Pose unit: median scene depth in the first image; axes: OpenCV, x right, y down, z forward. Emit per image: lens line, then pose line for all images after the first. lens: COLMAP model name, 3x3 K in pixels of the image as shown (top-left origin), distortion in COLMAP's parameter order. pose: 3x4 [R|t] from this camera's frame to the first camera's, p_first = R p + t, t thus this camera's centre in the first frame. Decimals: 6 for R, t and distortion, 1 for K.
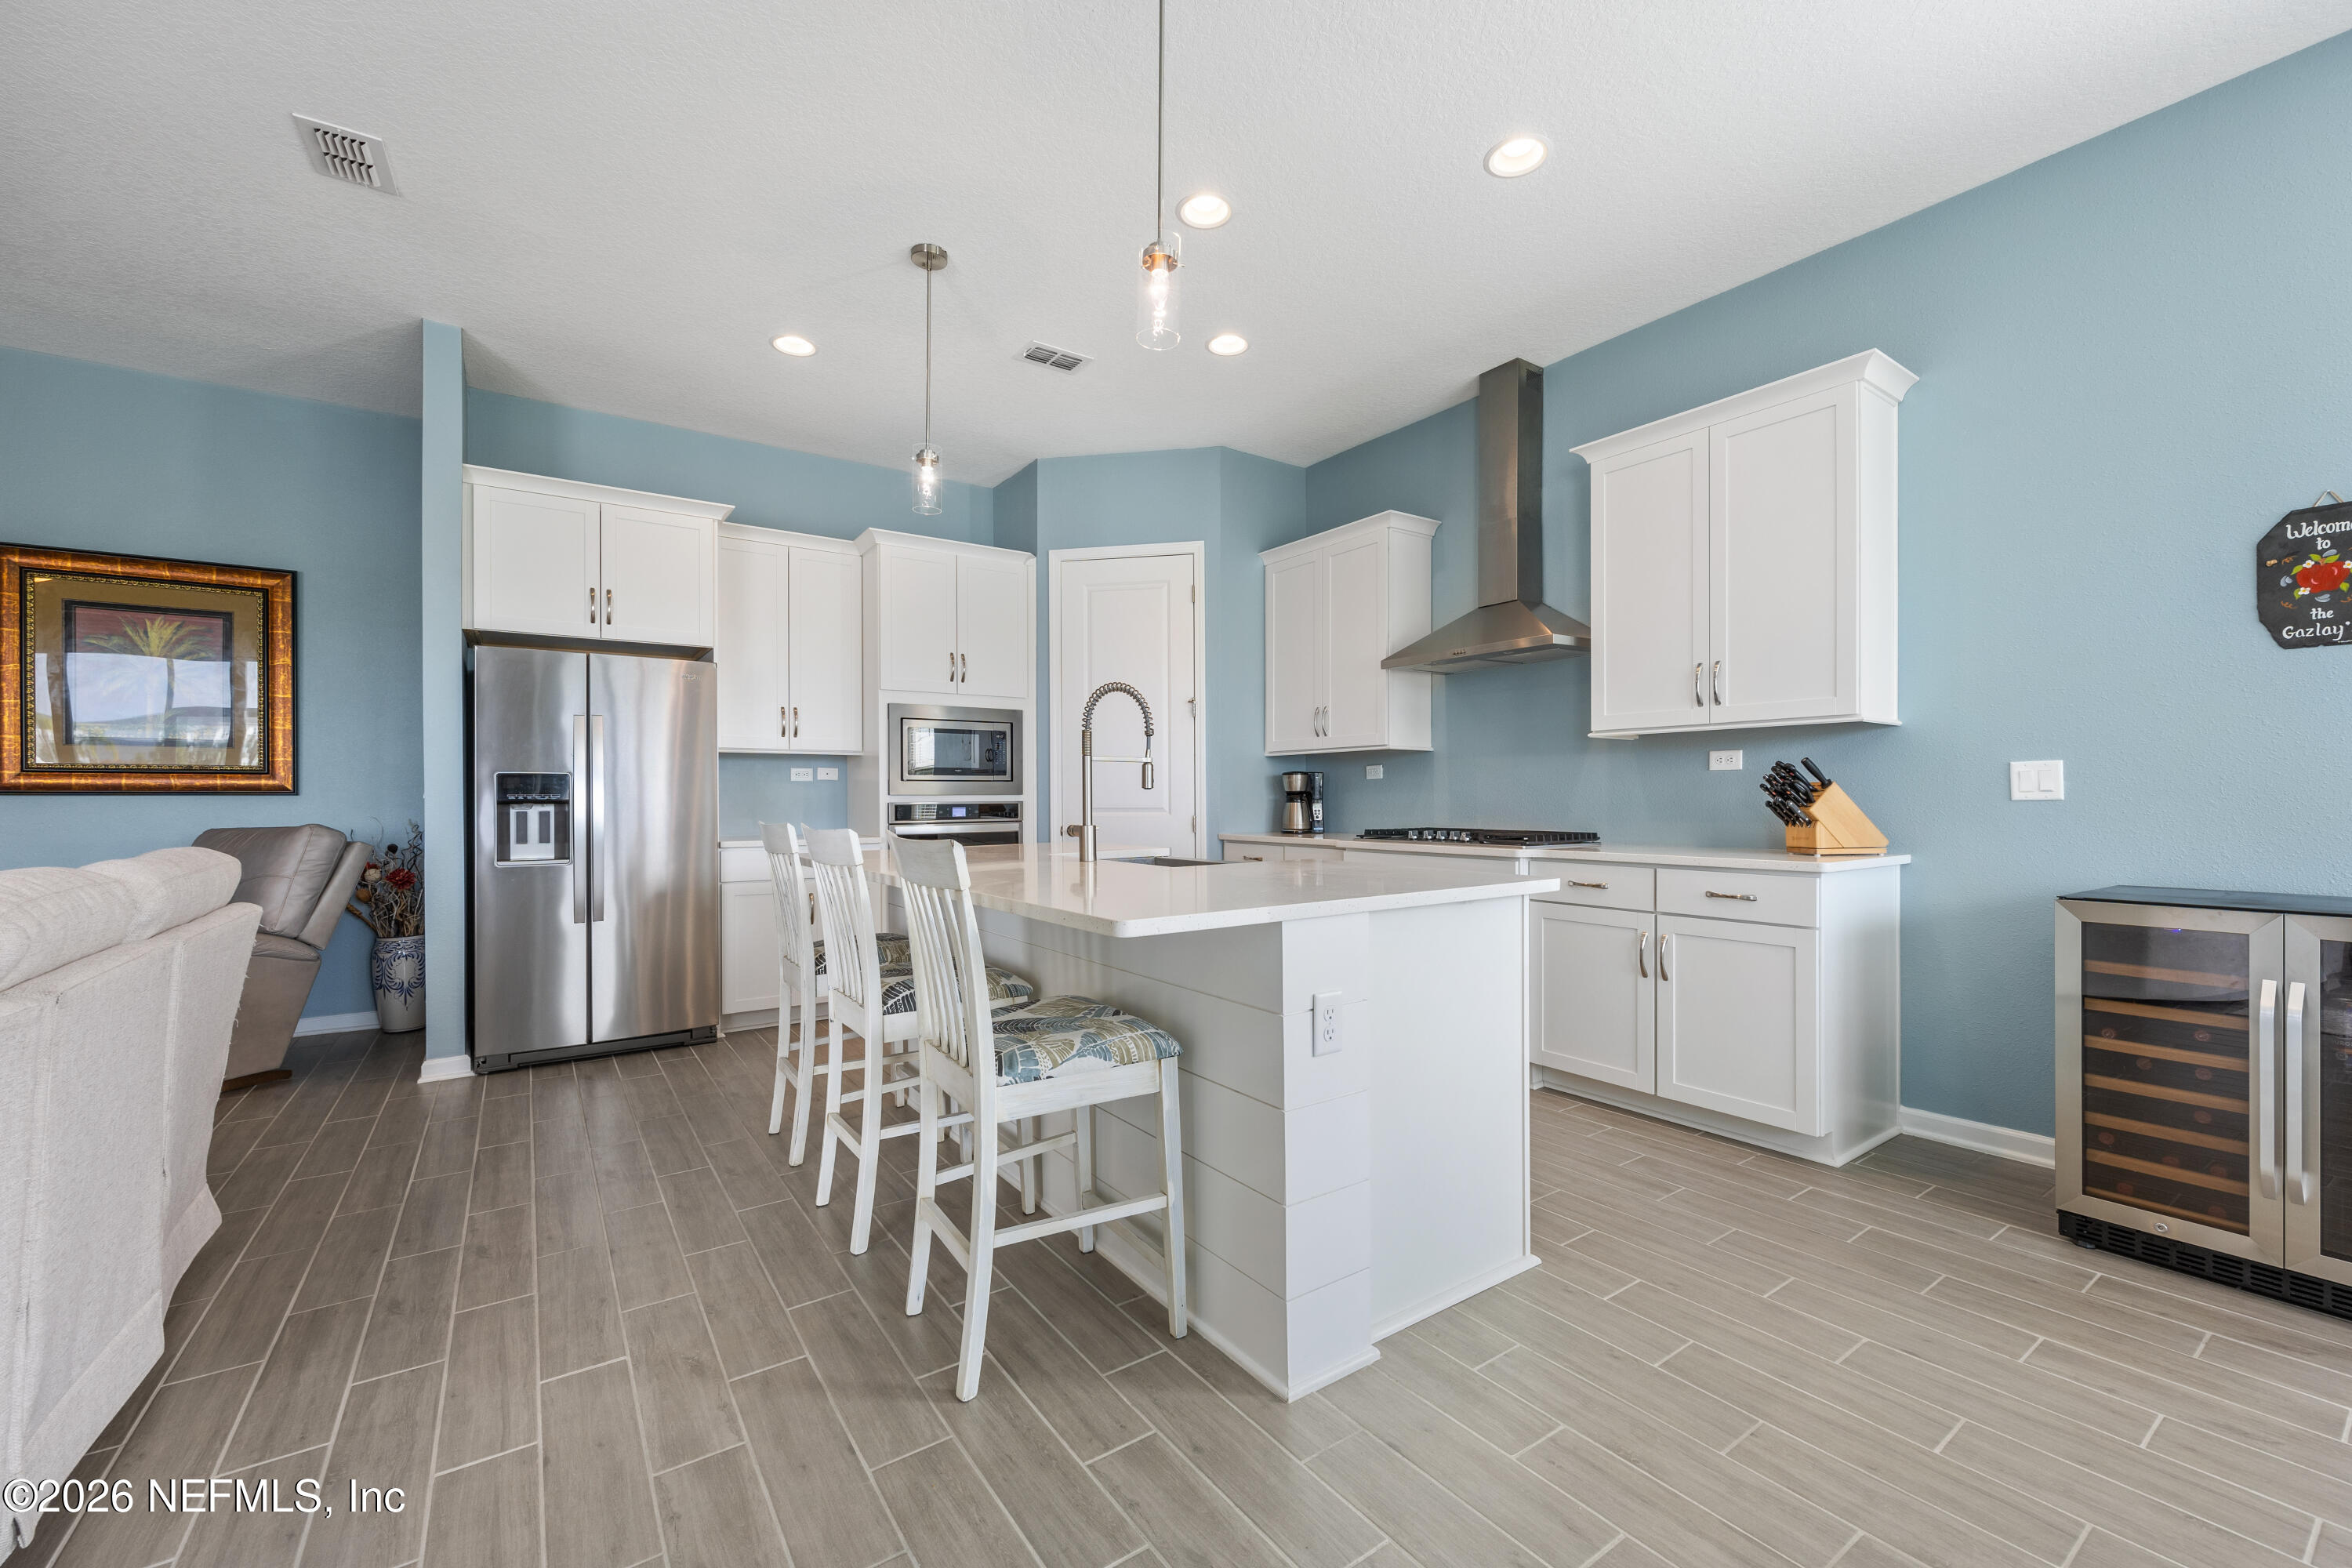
lens RADIAL K [[949.8, 0, 1176.0], [0, 949.8, 784.0], [0, 0, 1]] dist [-0.000206, 0.000063]
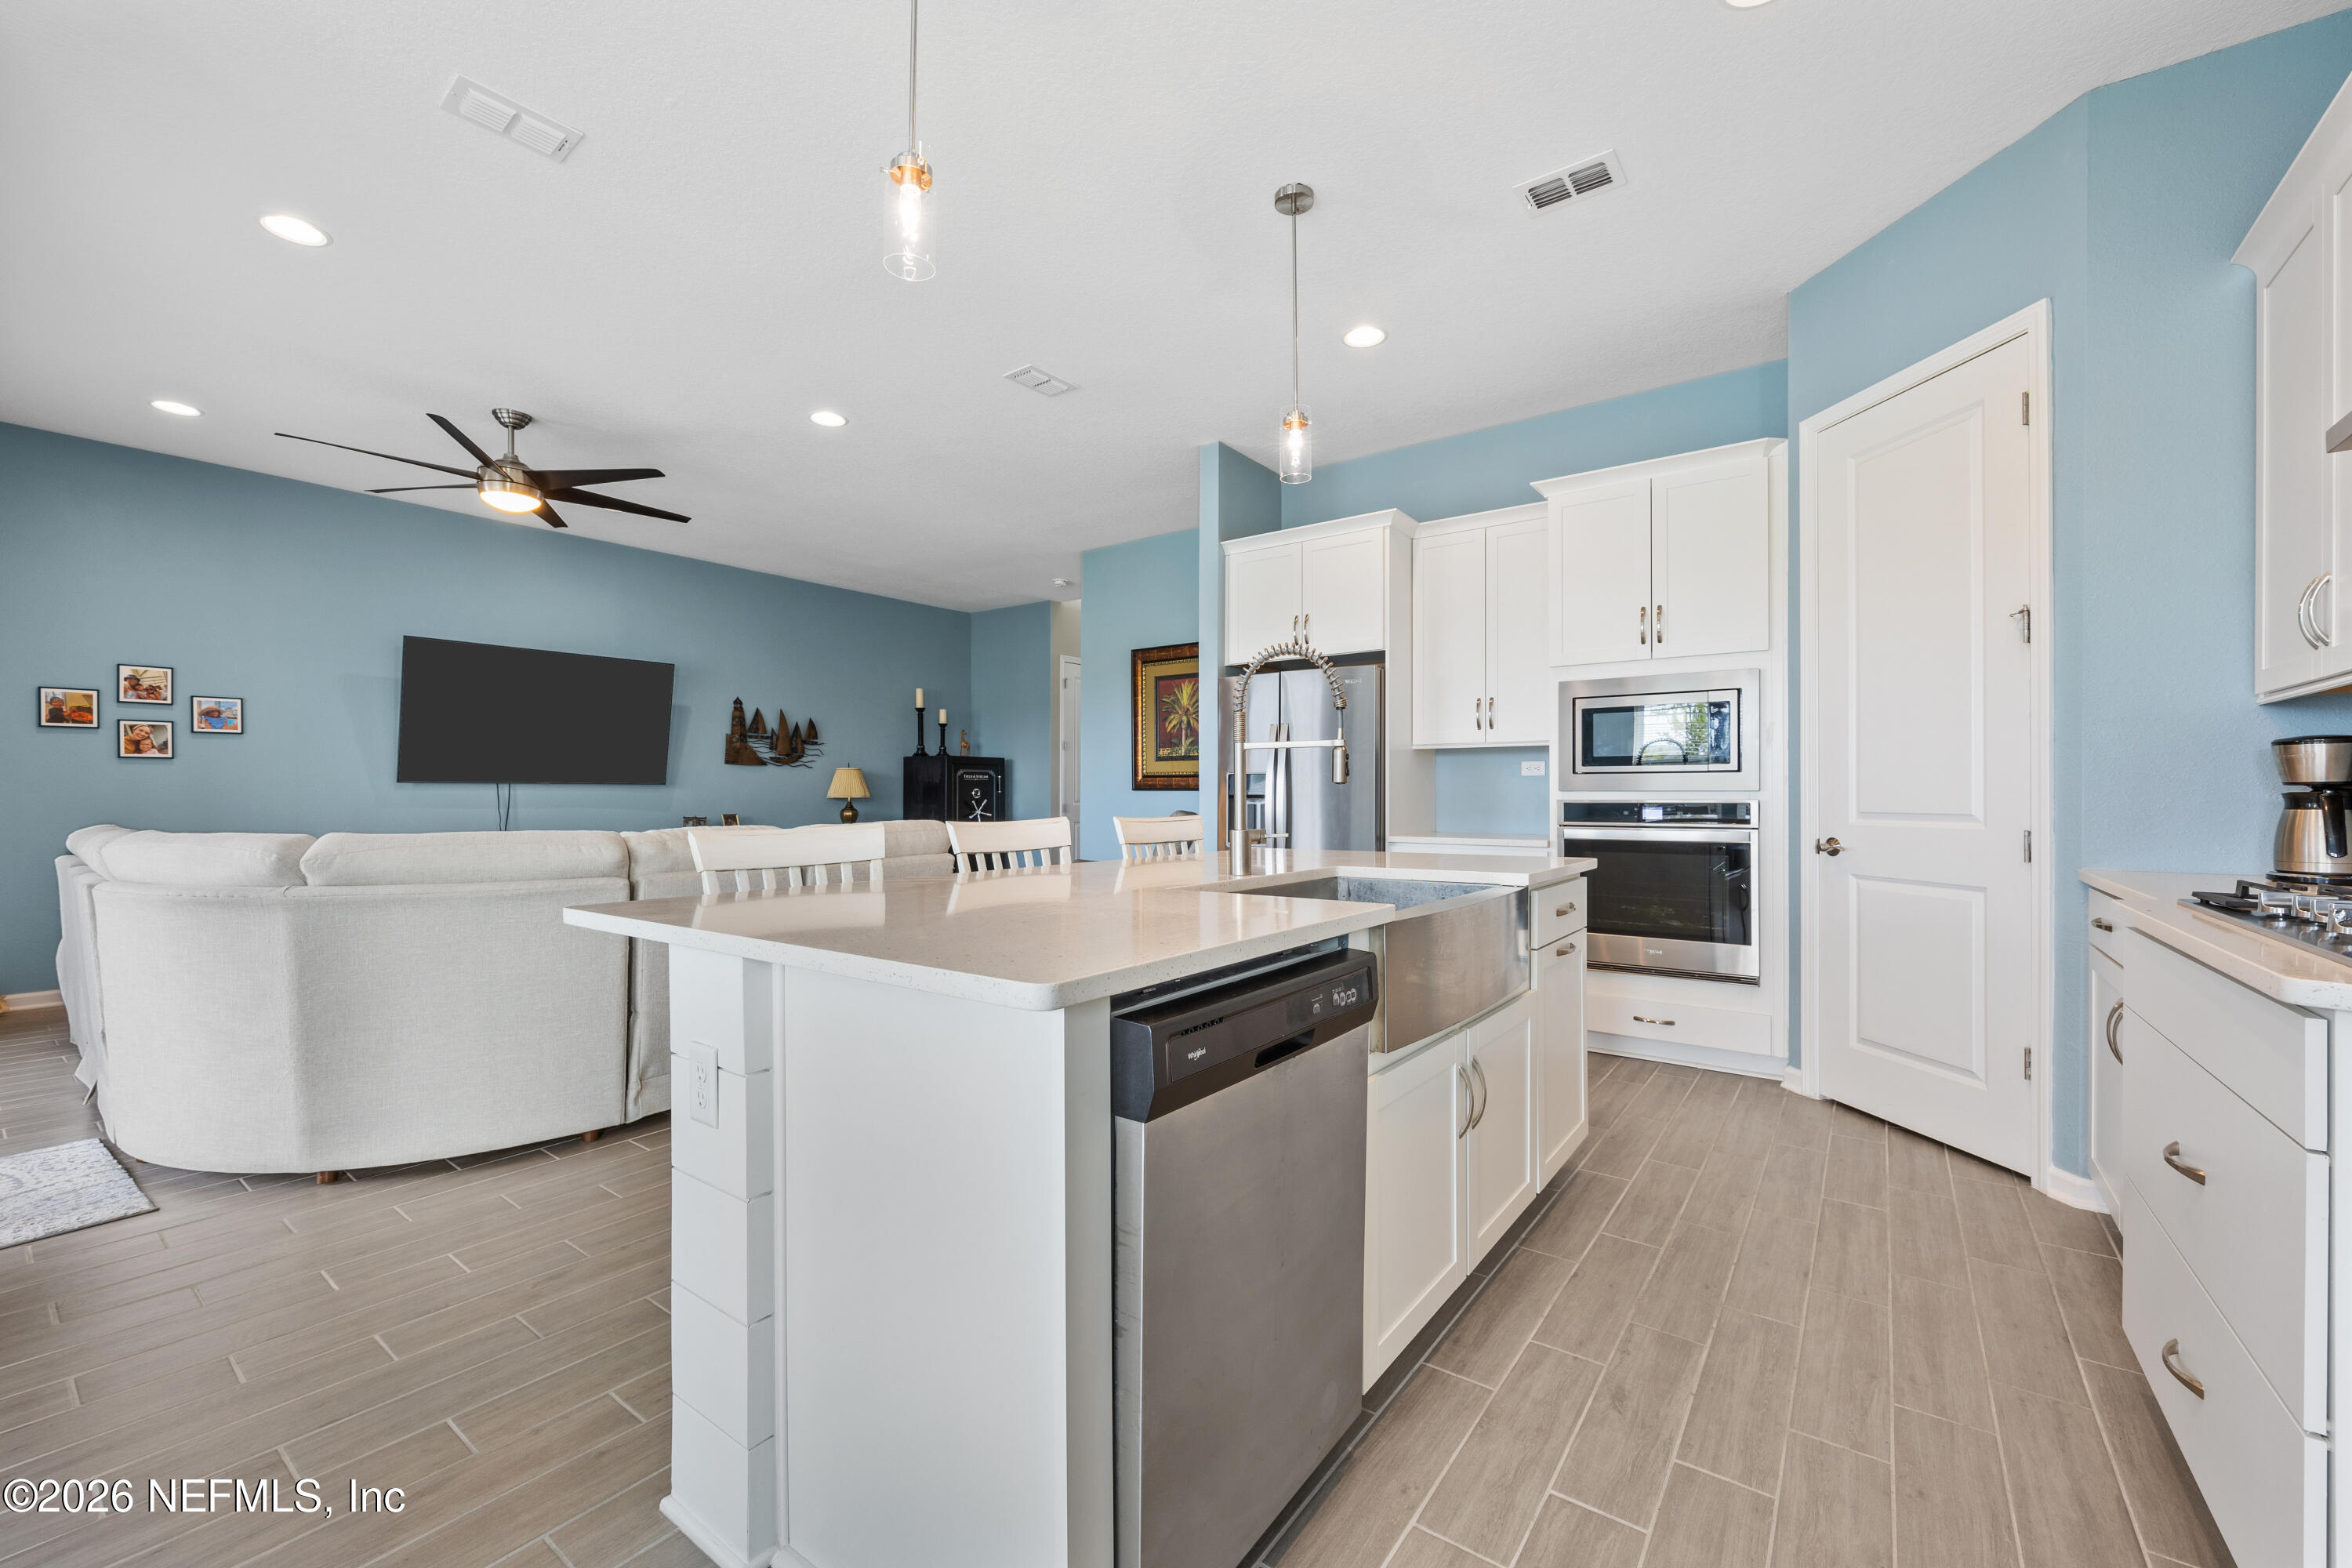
lens RADIAL K [[939.2, 0, 1176.4], [0, 939.2, 794.9], [0, 0, 1]] dist [-0.000872, 0.000565]
pose [[0.321108, 0.004858, -0.947030, 0.427505], [0.010053, 0.999913, 0.008538, 0.004952], [0.946989, -0.012262, 0.321031, 0.457521]]
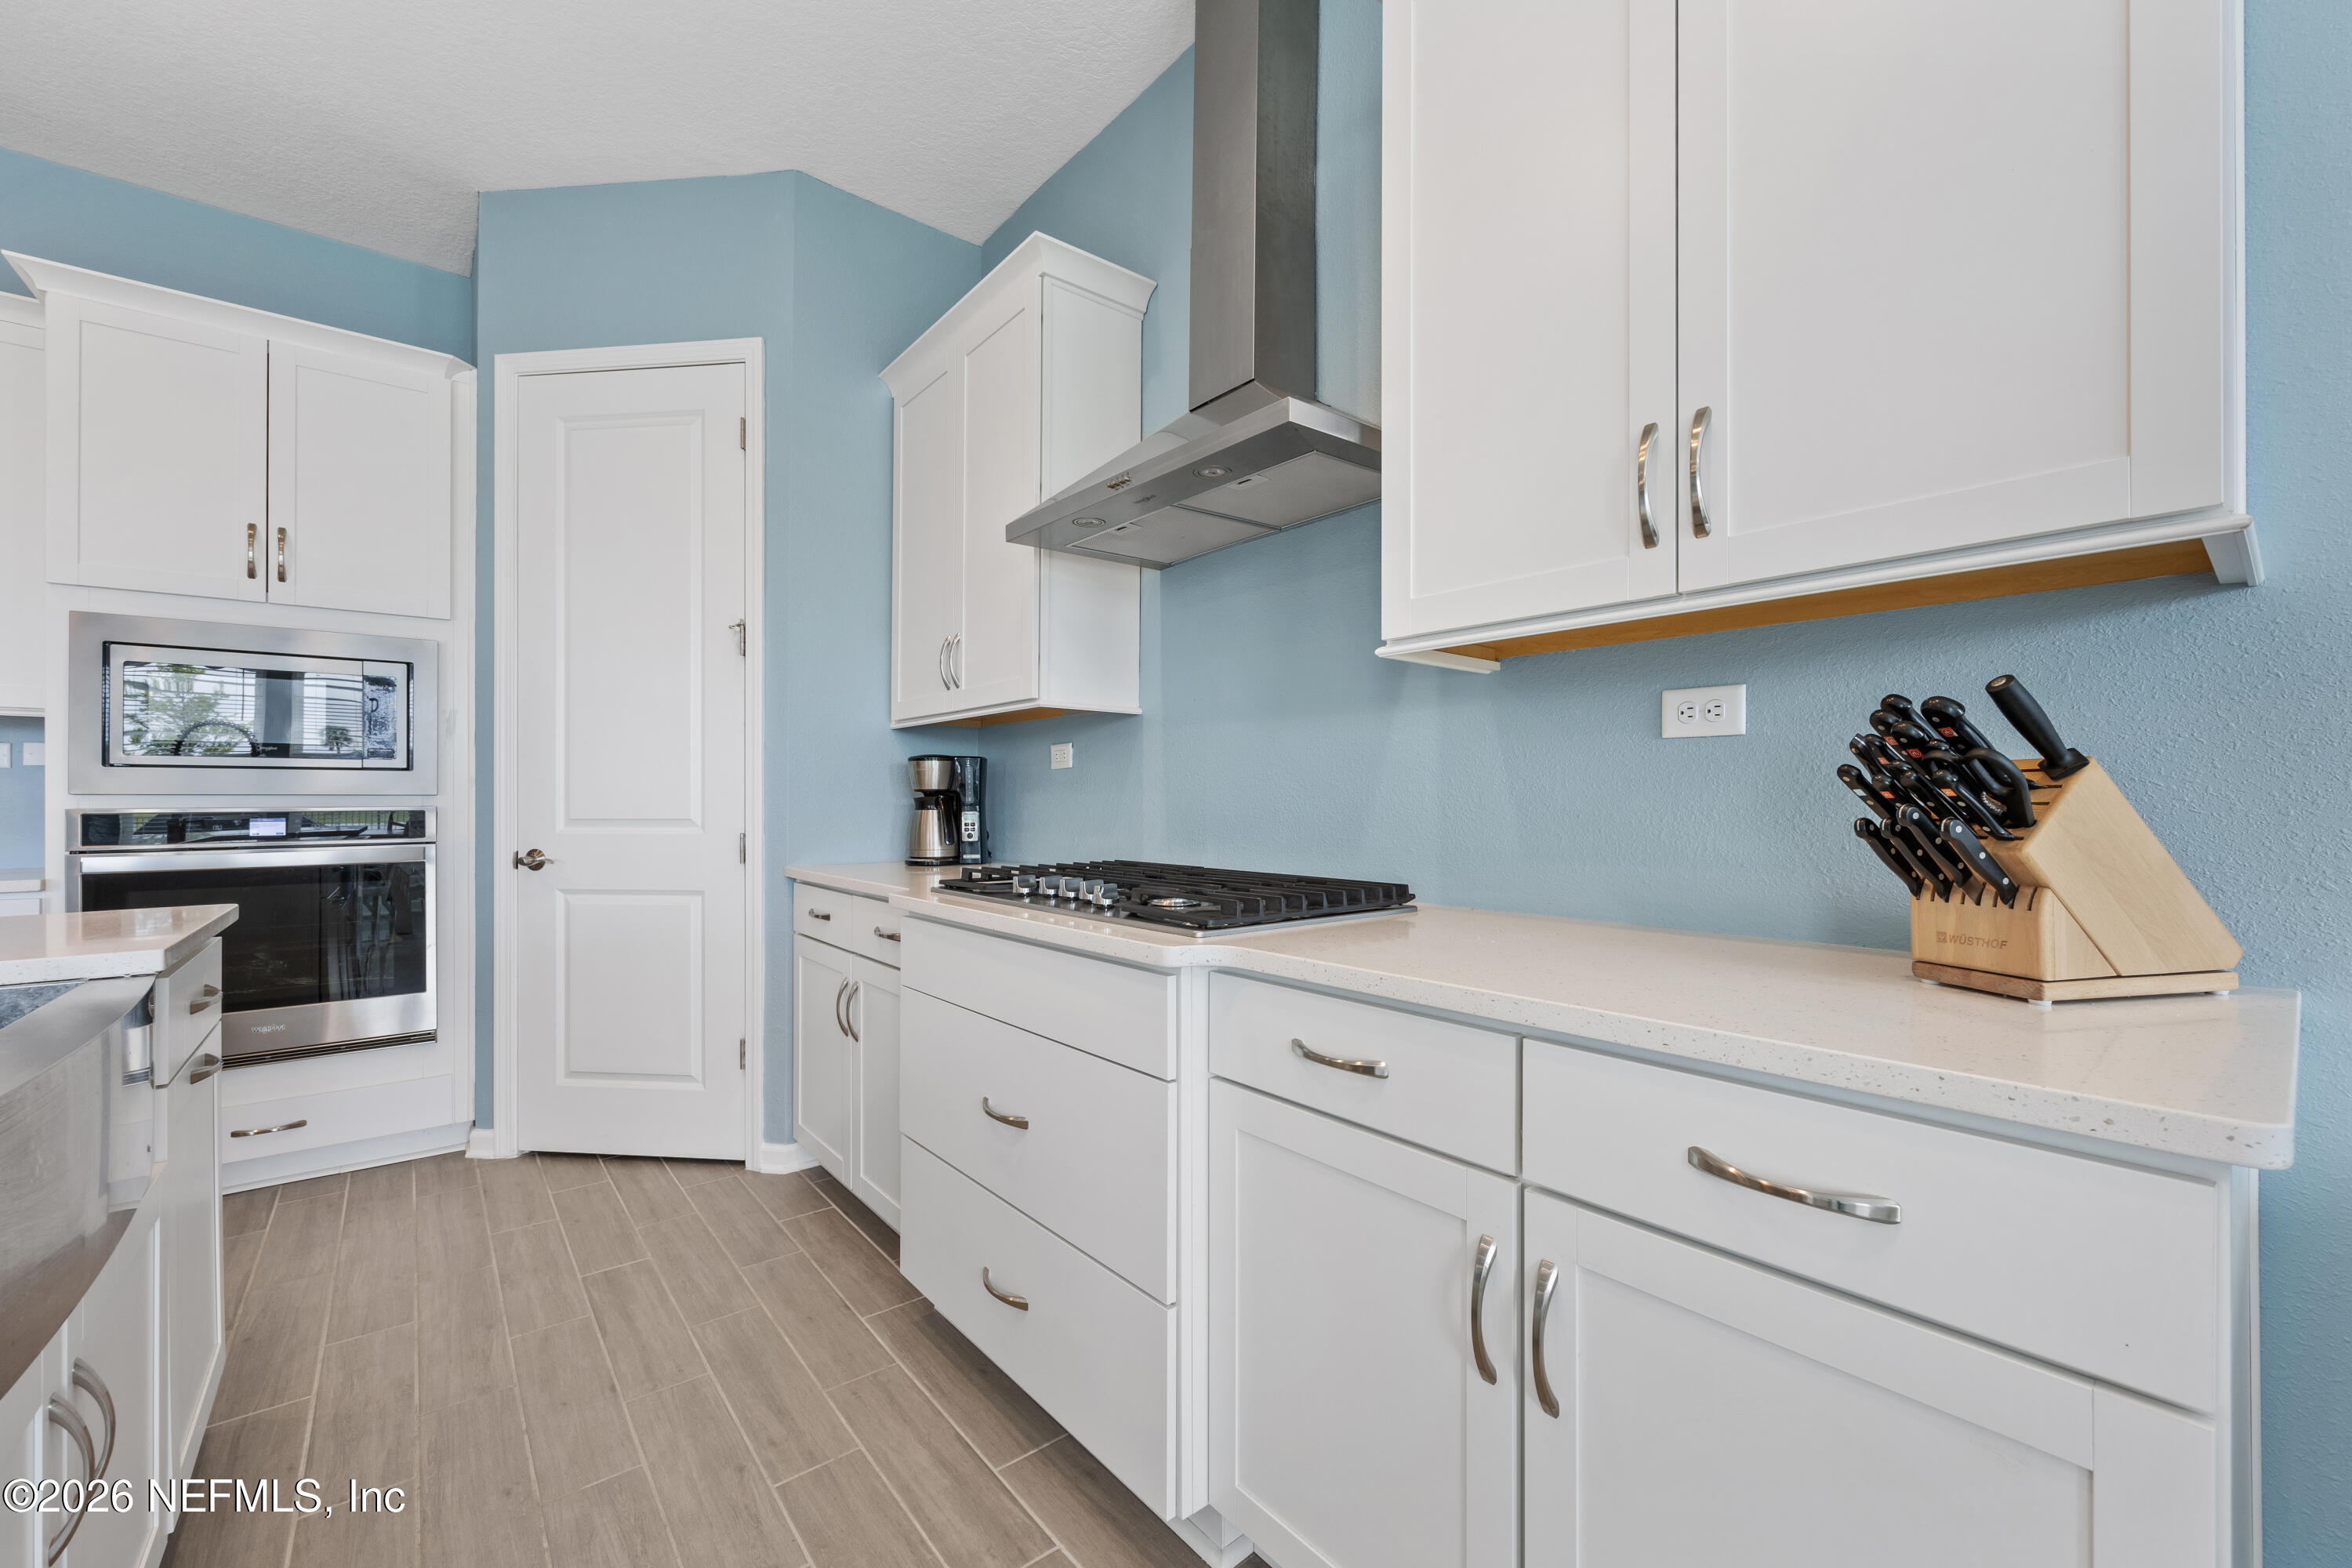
lens RADIAL K [[939.2, 0, 1176.4], [0, 939.2, 794.9], [0, 0, 1]] dist [-0.000872, 0.000565]
pose [[0.995944, 0.002947, 0.089931, 0.262919], [-0.003753, 0.999954, 0.008791, 0.005833], [-0.089901, -0.009093, 0.995909, 0.508944]]
